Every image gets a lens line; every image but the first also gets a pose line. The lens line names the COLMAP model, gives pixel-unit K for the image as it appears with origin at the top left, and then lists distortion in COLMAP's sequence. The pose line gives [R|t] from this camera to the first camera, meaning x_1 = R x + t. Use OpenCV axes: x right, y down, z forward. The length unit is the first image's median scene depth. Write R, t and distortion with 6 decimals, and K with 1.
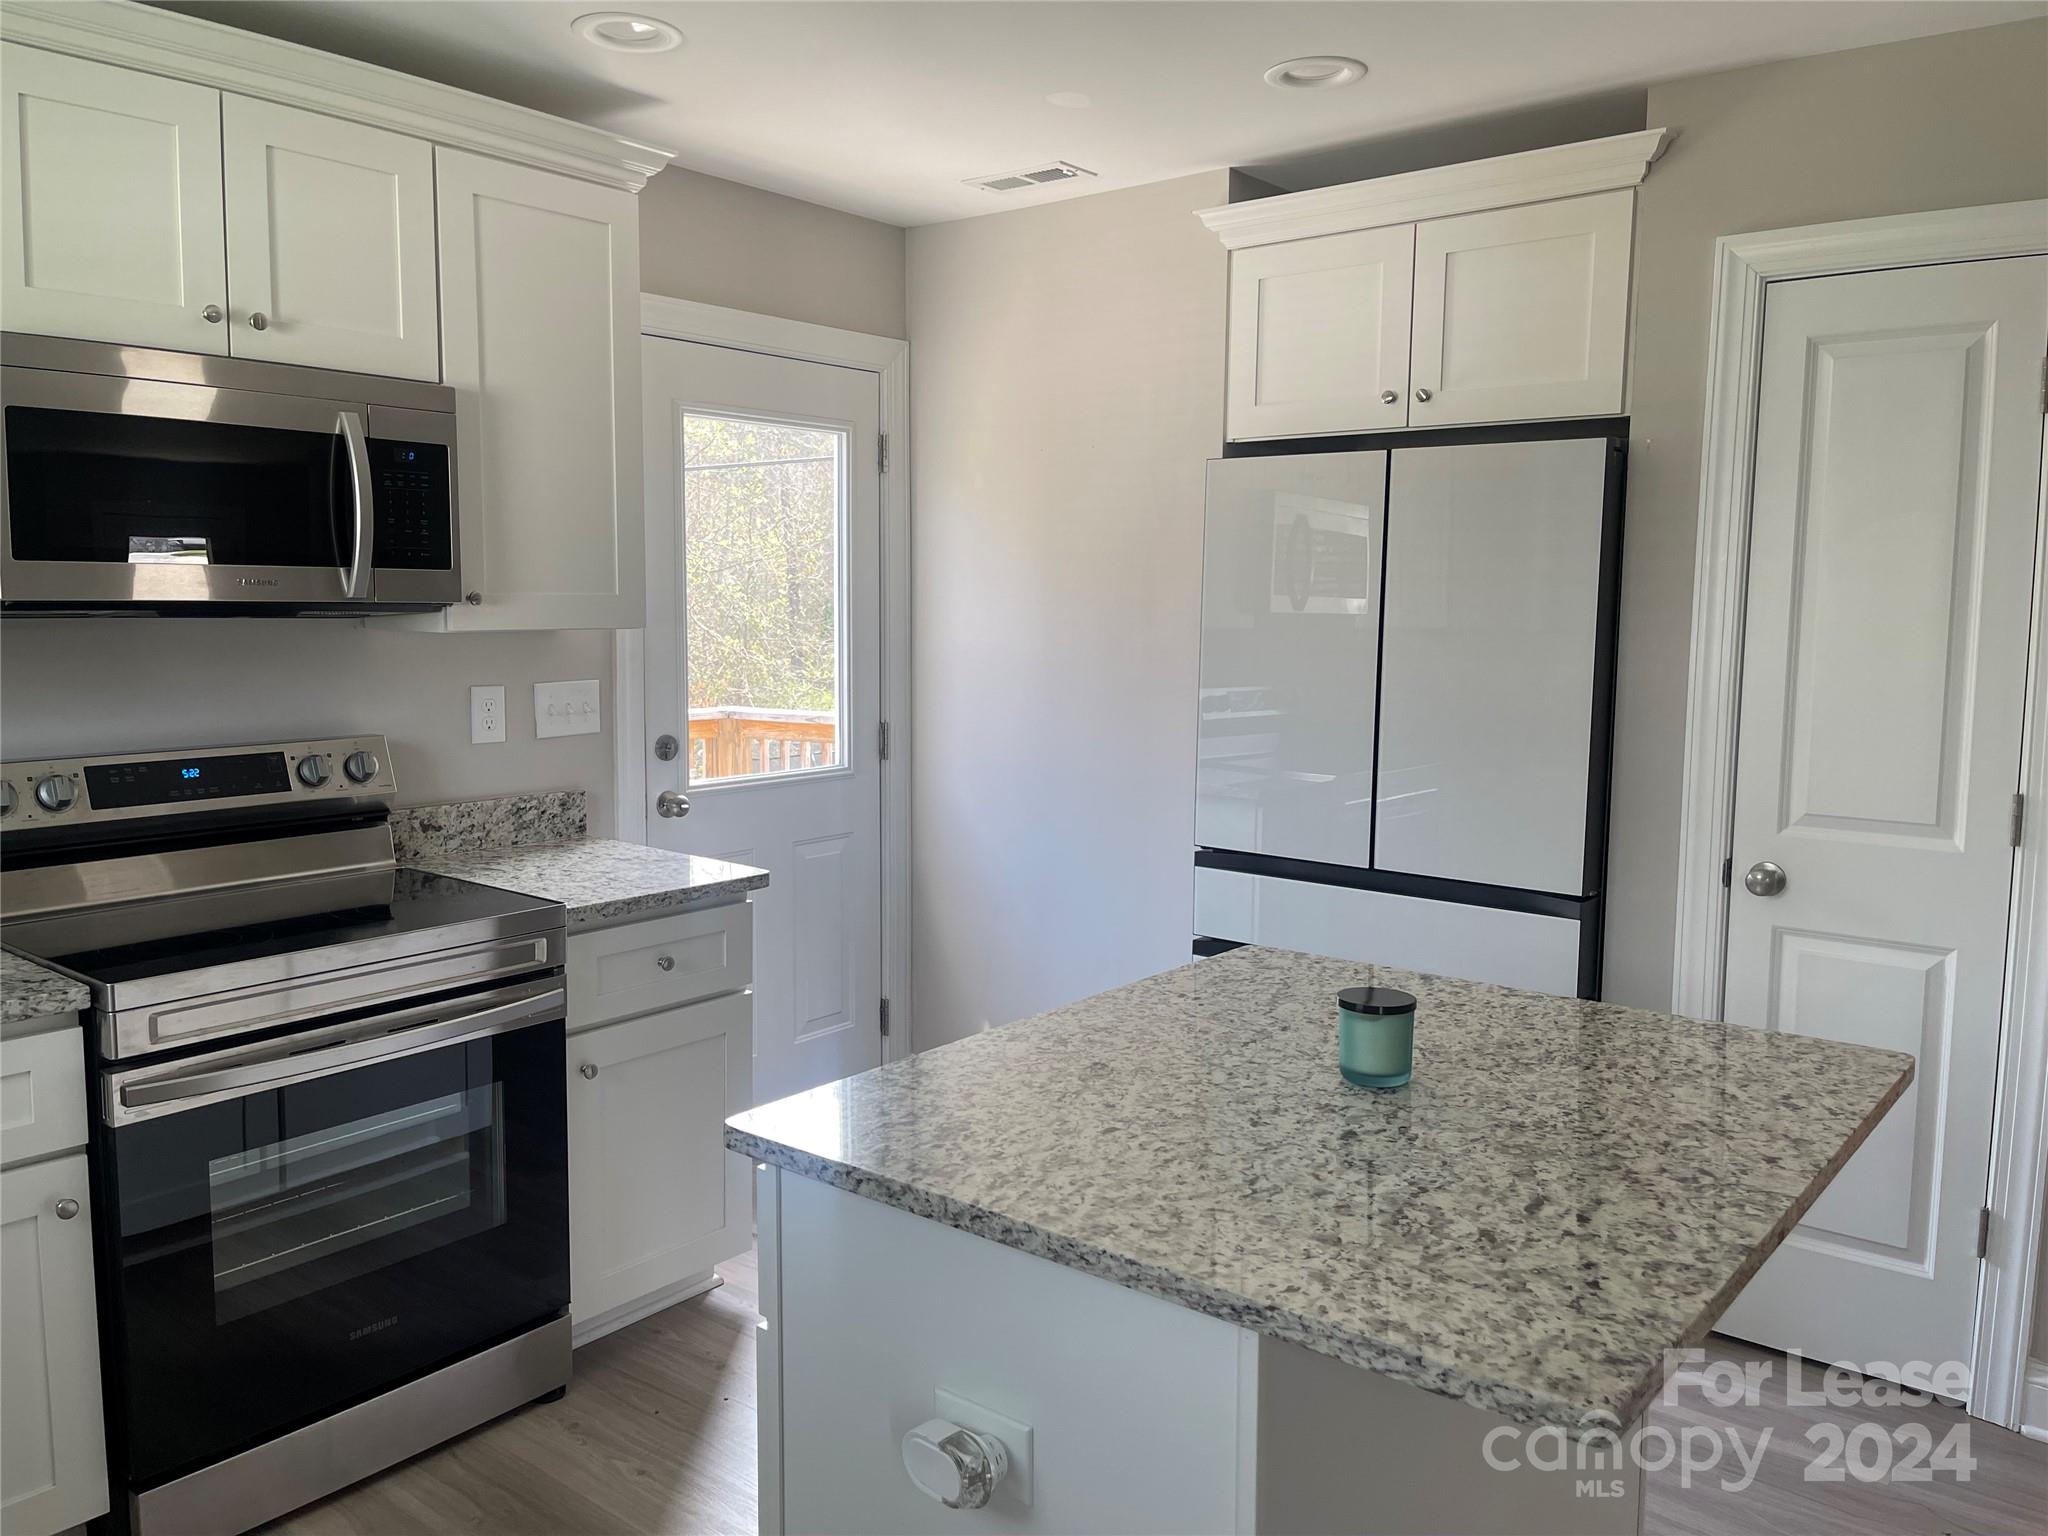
lens RADIAL K [[1552.4, 0, 1014.4], [0, 1552.4, 755.0], [0, 0, 1]] dist [0.073532, -0.094448]
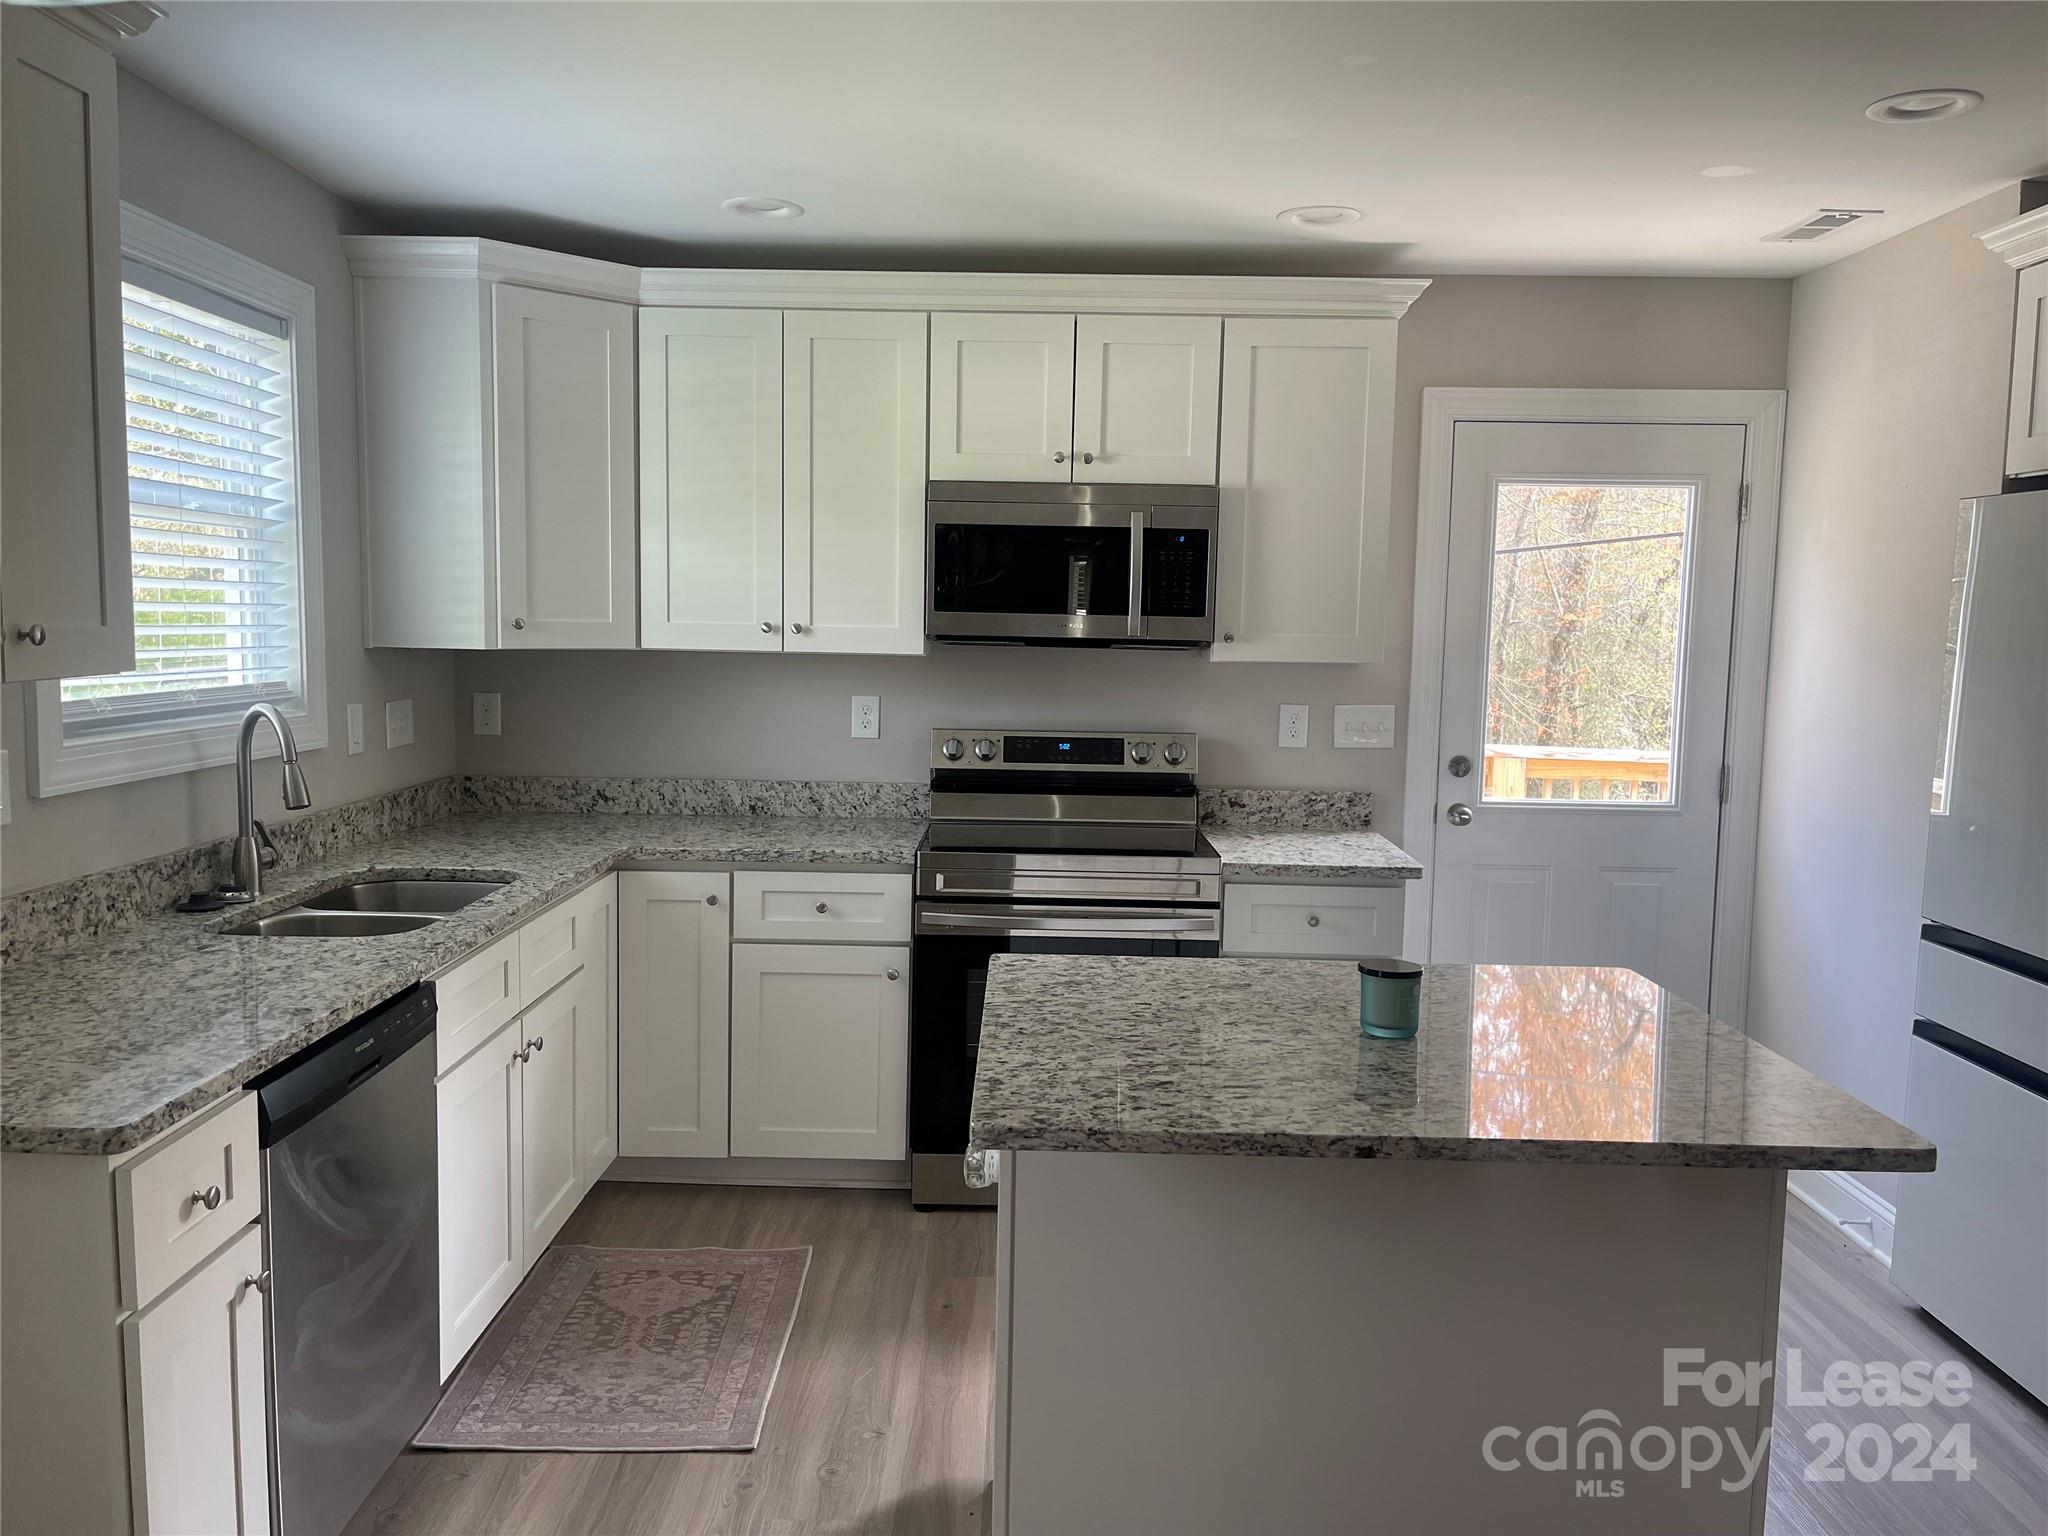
lens RADIAL K [[1552.4, 0, 1008.4], [0, 1552.4, 766.3], [0, 0, 1]] dist [0.073532, -0.094448]
pose [[0.622277, 0.080094, -0.778689, 0.681587], [-0.095871, 0.995061, 0.025735, -0.003199], [0.776904, 0.058640, 0.626882, -0.012868]]
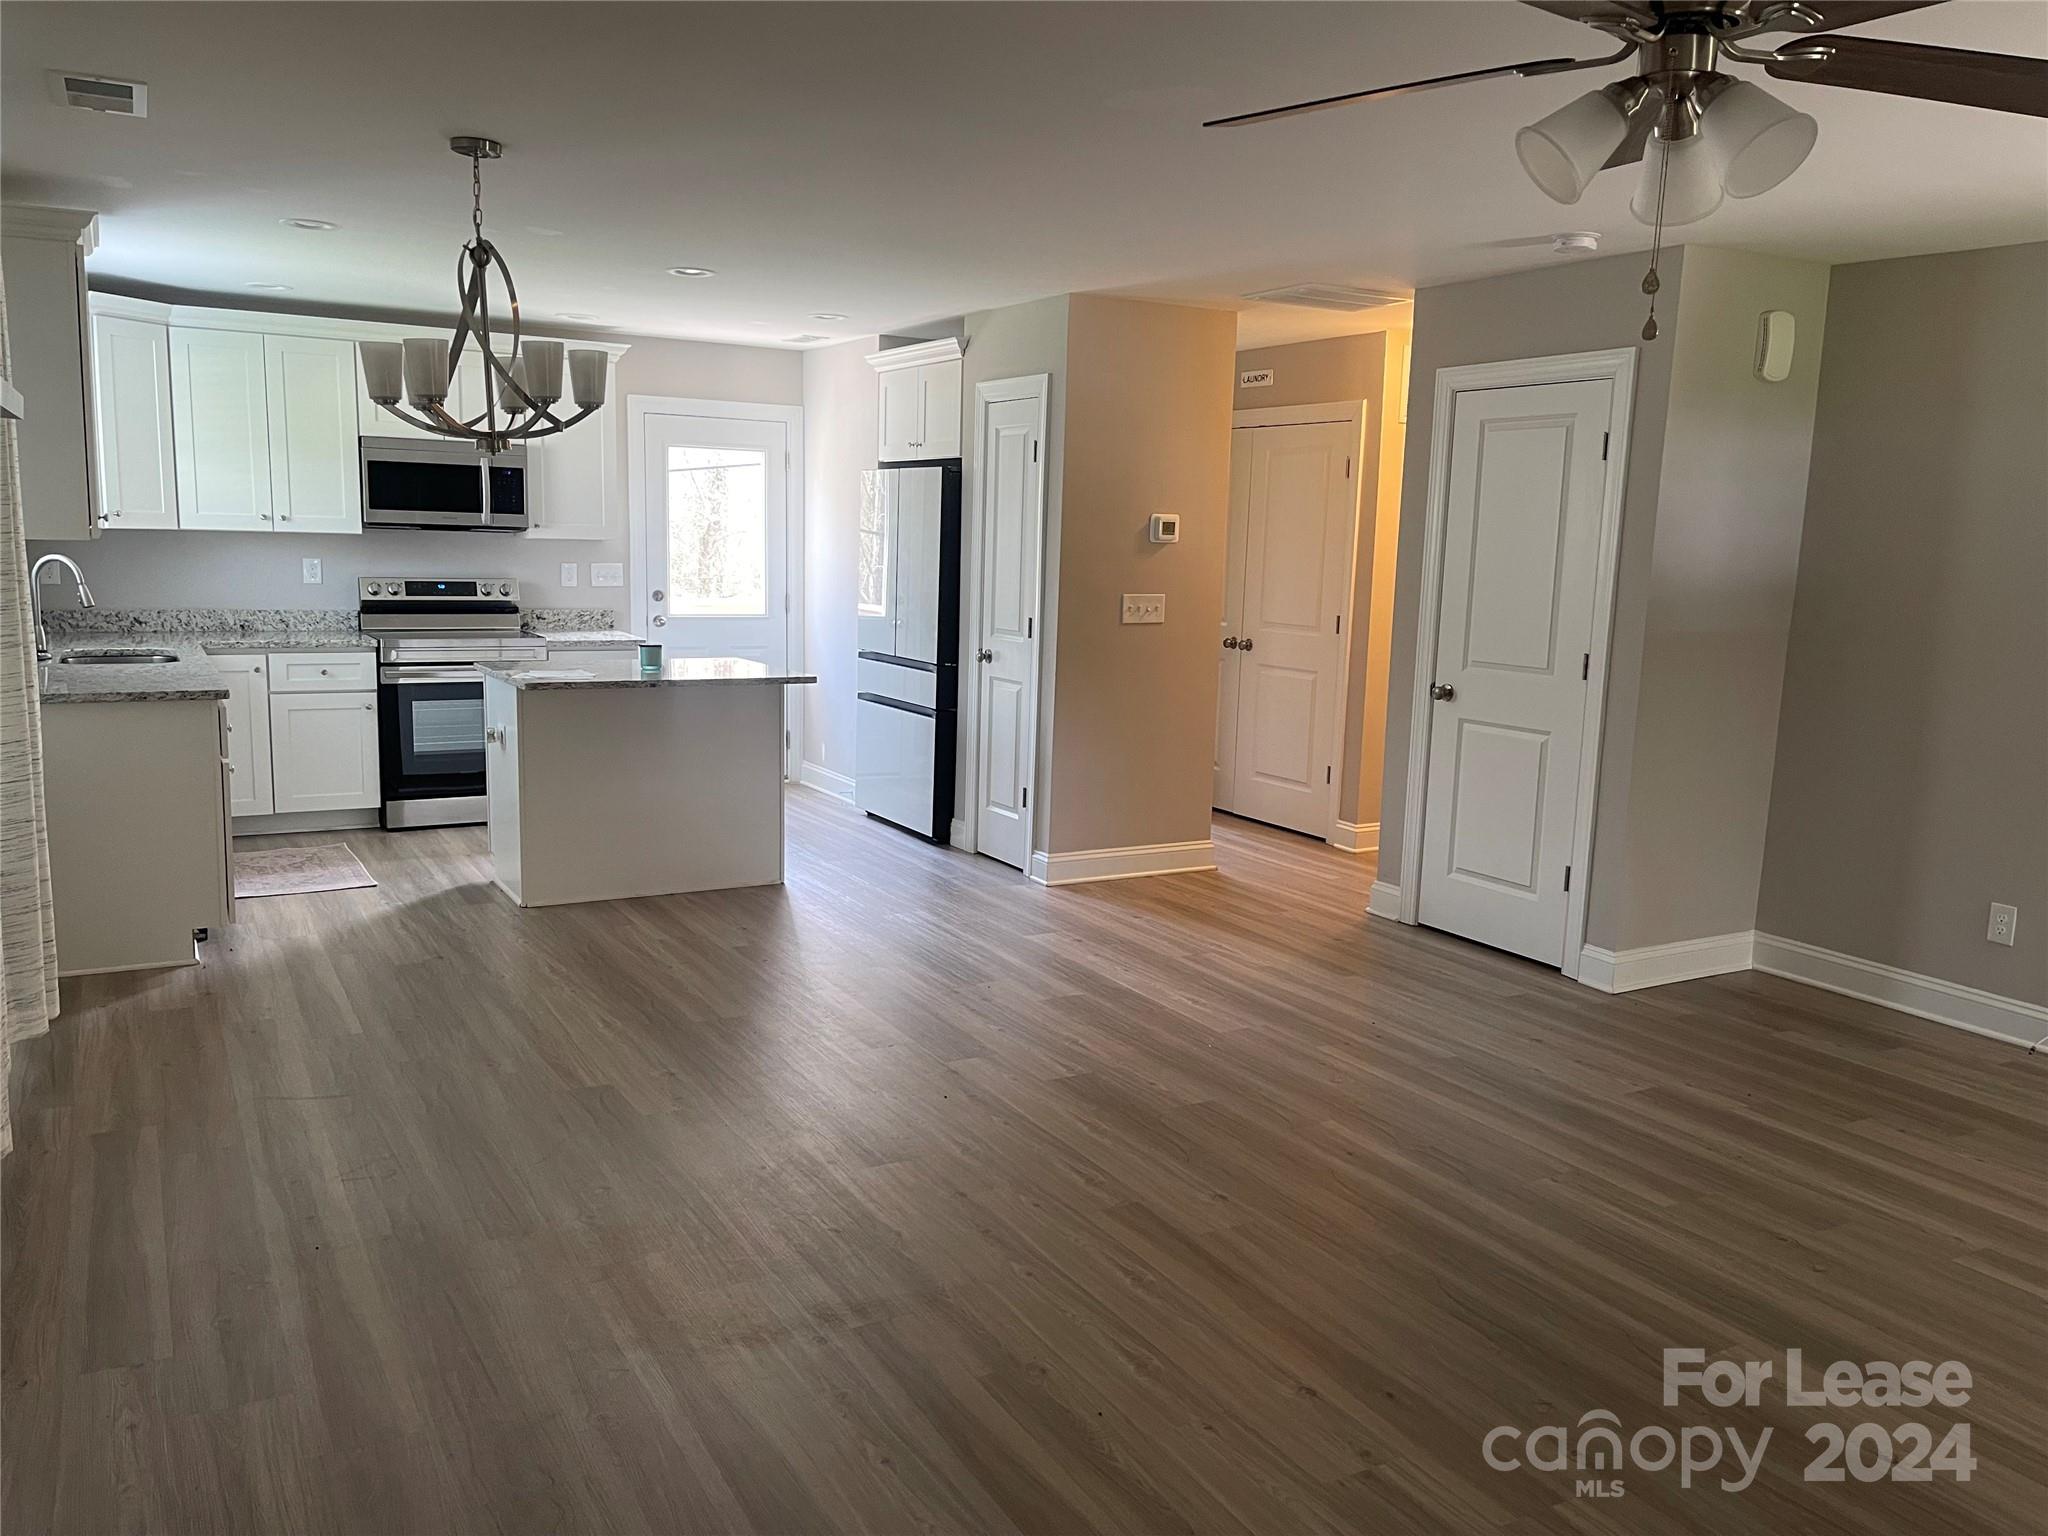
lens RADIAL K [[1552.4, 0, 1021.0], [0, 1552.4, 774.5], [0, 0, 1]] dist [0.073532, -0.094448]
pose [[0.933304, 0.073052, -0.351578, 1.519734], [-0.057673, 0.996872, 0.054035, 0.142146], [0.354426, -0.030155, 0.934598, -1.315937]]
